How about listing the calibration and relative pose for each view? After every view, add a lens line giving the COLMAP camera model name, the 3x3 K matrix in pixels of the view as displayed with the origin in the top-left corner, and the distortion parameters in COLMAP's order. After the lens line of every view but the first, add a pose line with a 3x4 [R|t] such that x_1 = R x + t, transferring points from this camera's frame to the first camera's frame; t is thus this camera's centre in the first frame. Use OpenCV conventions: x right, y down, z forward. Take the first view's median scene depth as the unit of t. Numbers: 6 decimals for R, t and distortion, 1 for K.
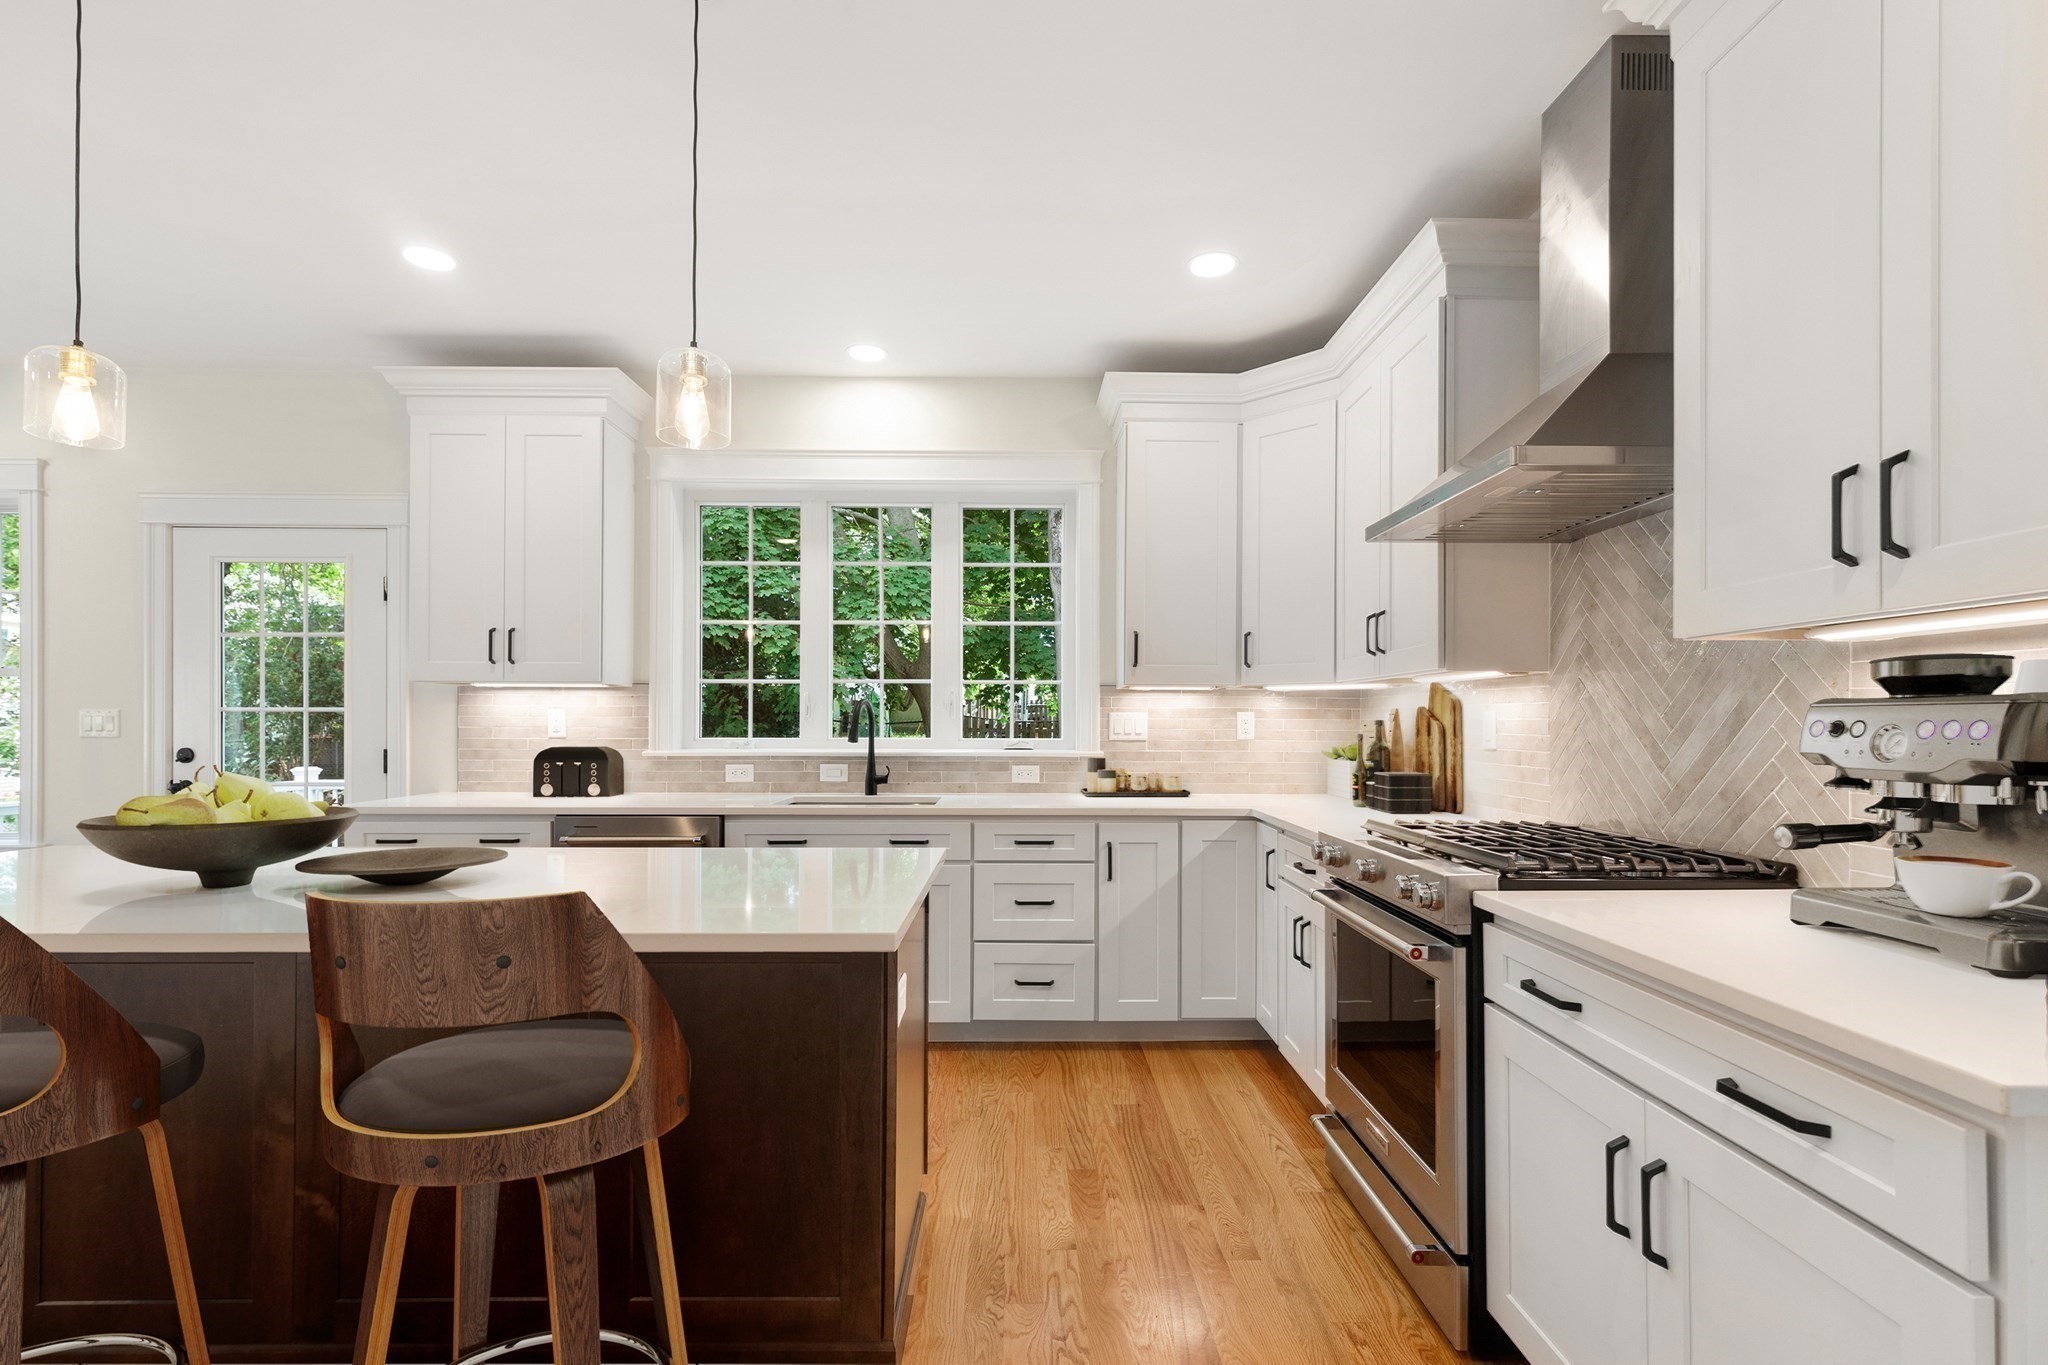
lens RADIAL K [[939.9, 0, 1026.3], [0, 939.9, 711.5], [0, 0, 1]] dist [0.007643, -0.000183]
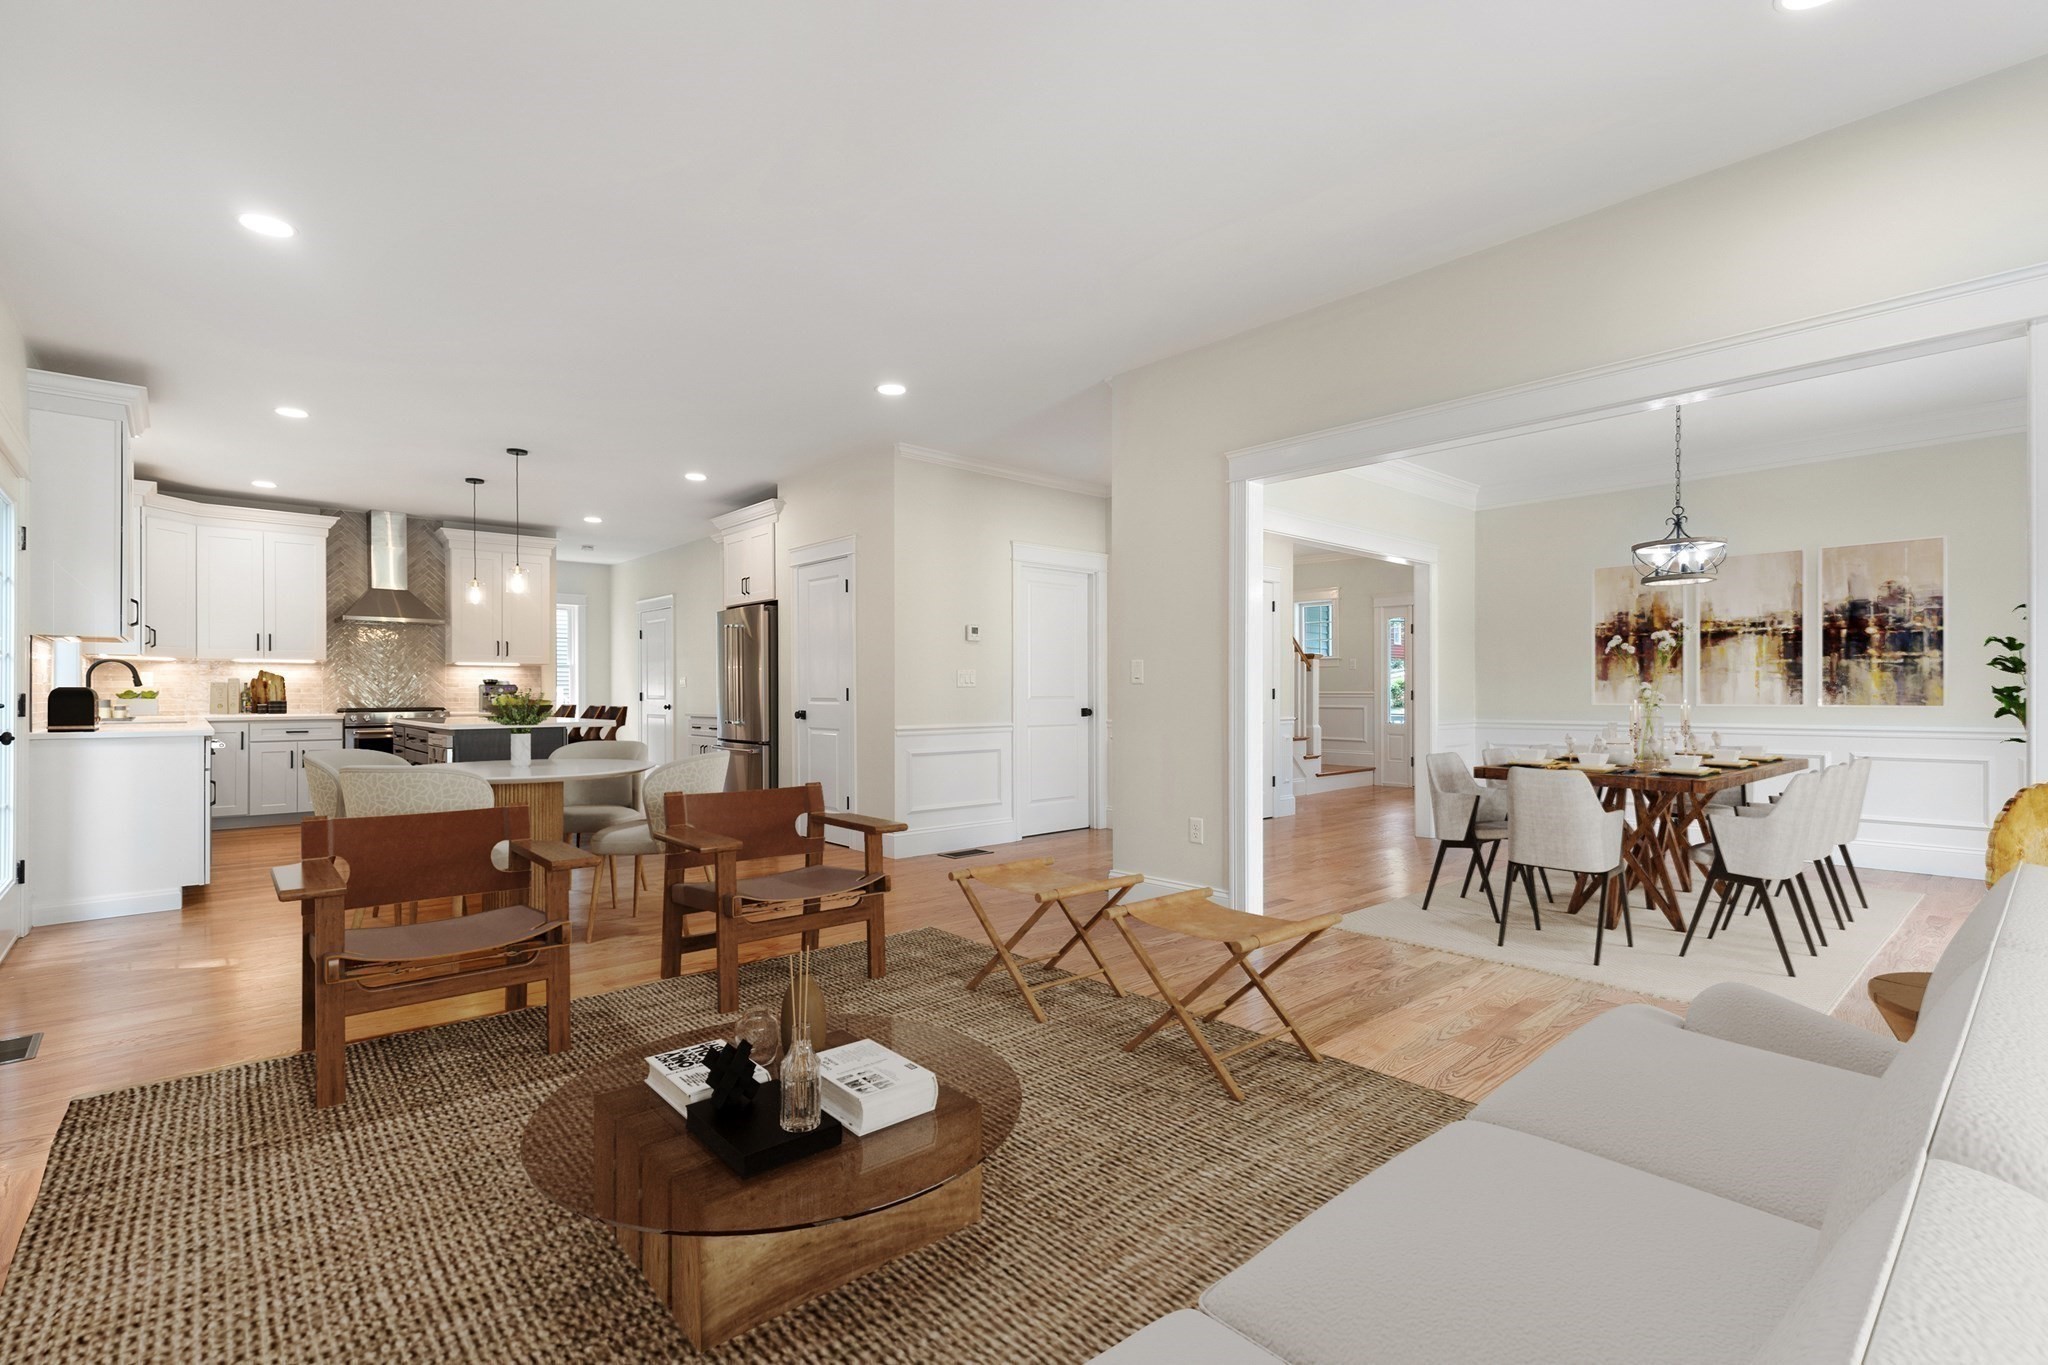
lens RADIAL K [[939.9, 0, 1037.4], [0, 939.9, 690.6], [0, 0, 1]] dist [0.007643, -0.000183]
pose [[-0.664418, -0.002149, 0.747358, -2.597292], [-0.011153, 0.999913, -0.007040, 0.035525], [-0.747278, -0.013012, -0.664384, 0.959576]]
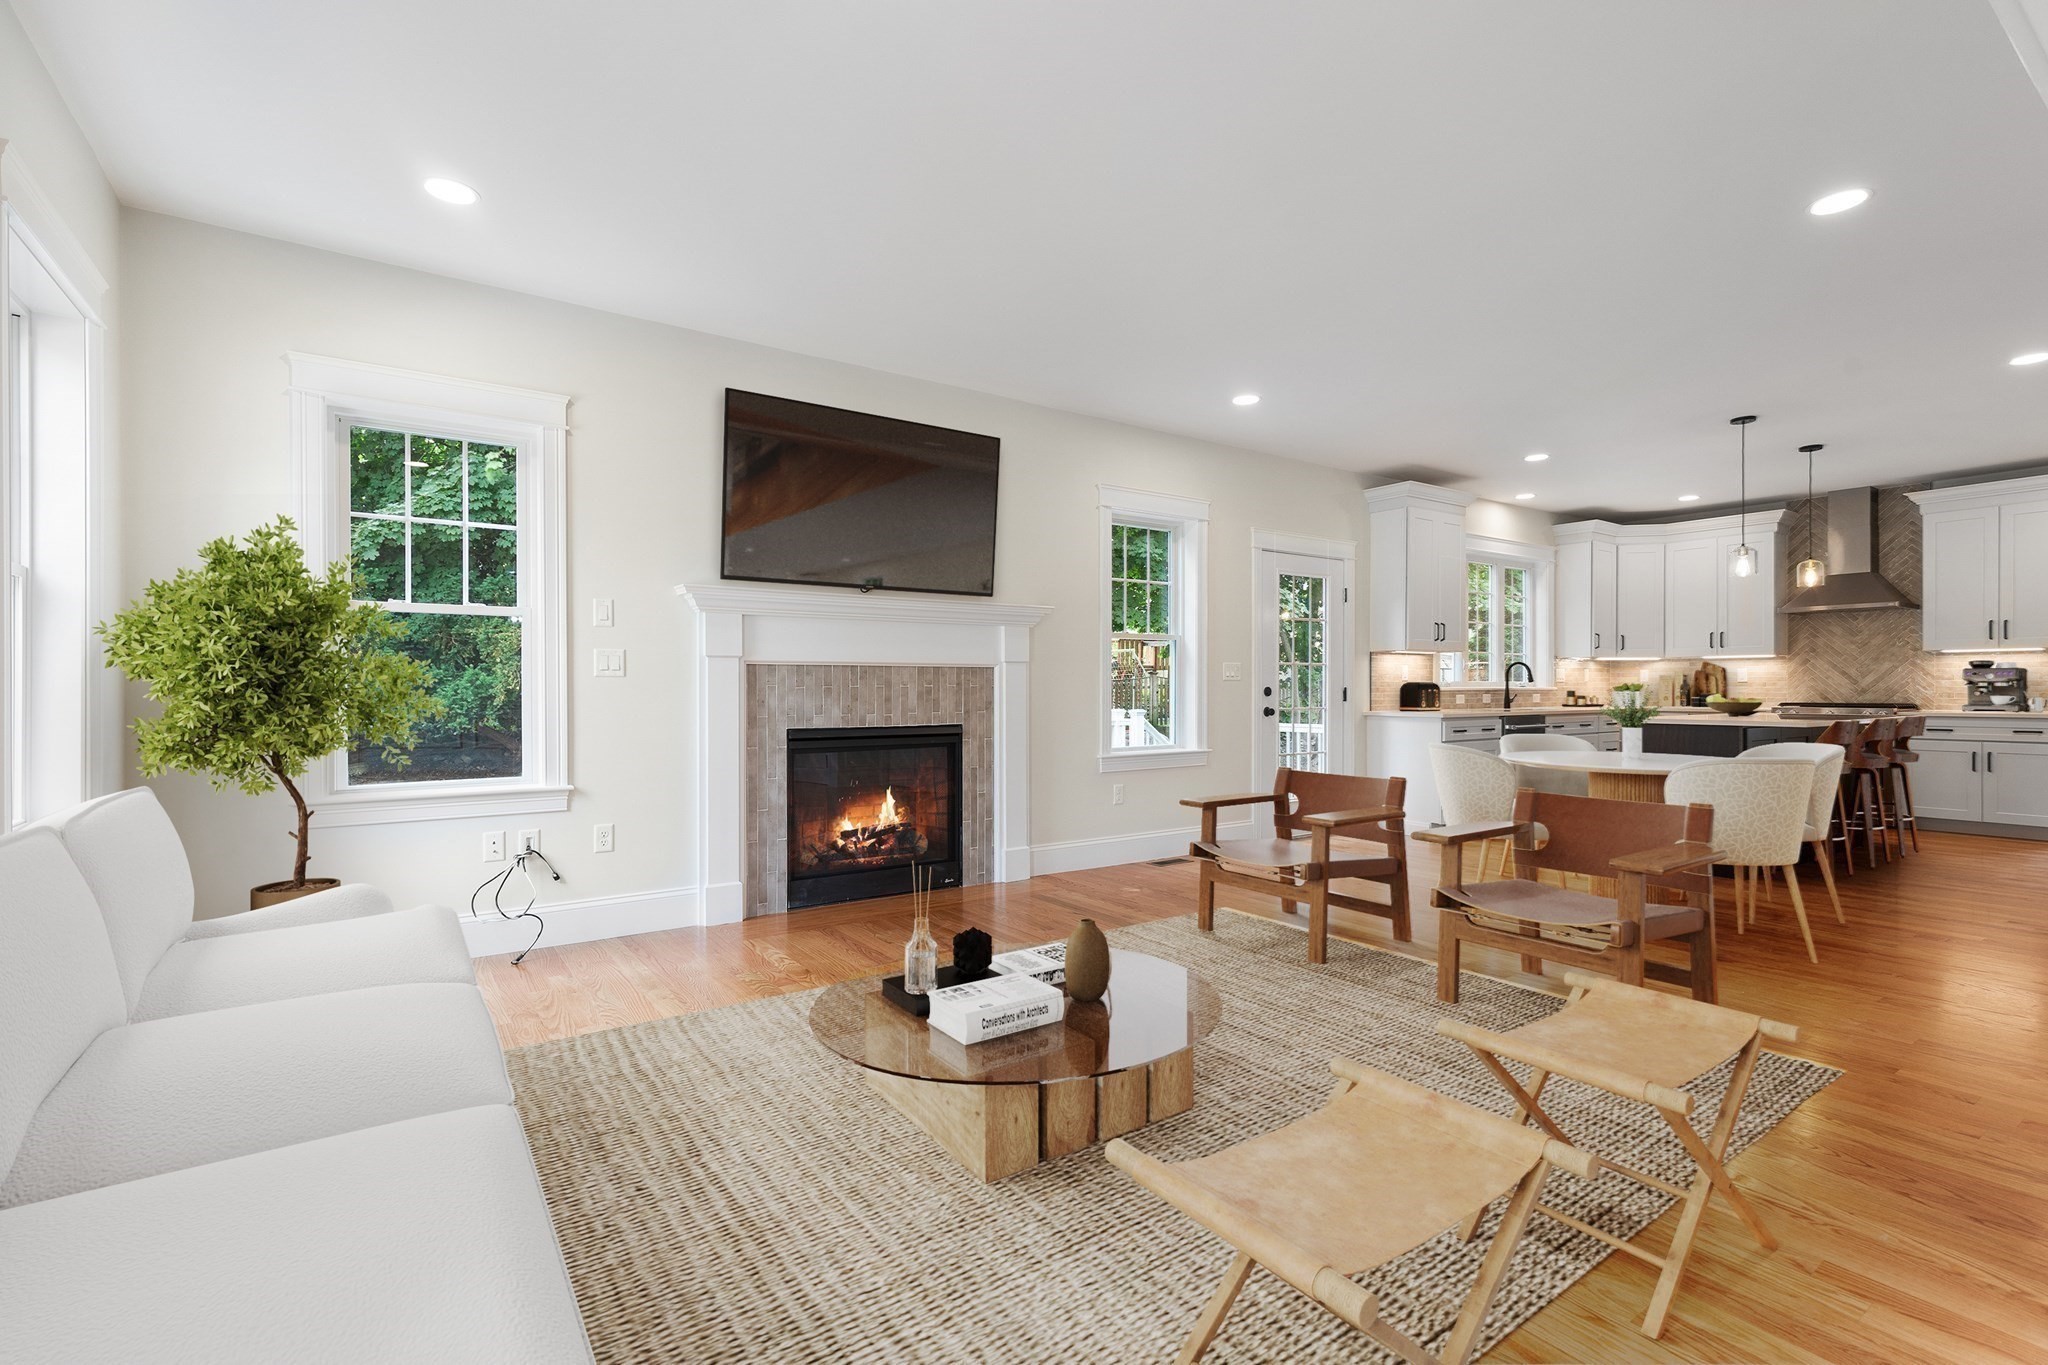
lens RADIAL K [[939.9, 0, 1016.5], [0, 939.9, 691.9], [0, 0, 1]] dist [0.007643, -0.000183]
pose [[0.828440, -0.006496, 0.560040, -2.390758], [-0.003464, 0.999854, 0.016721, 0.023830], [-0.560067, -0.015792, 0.828297, -0.112404]]
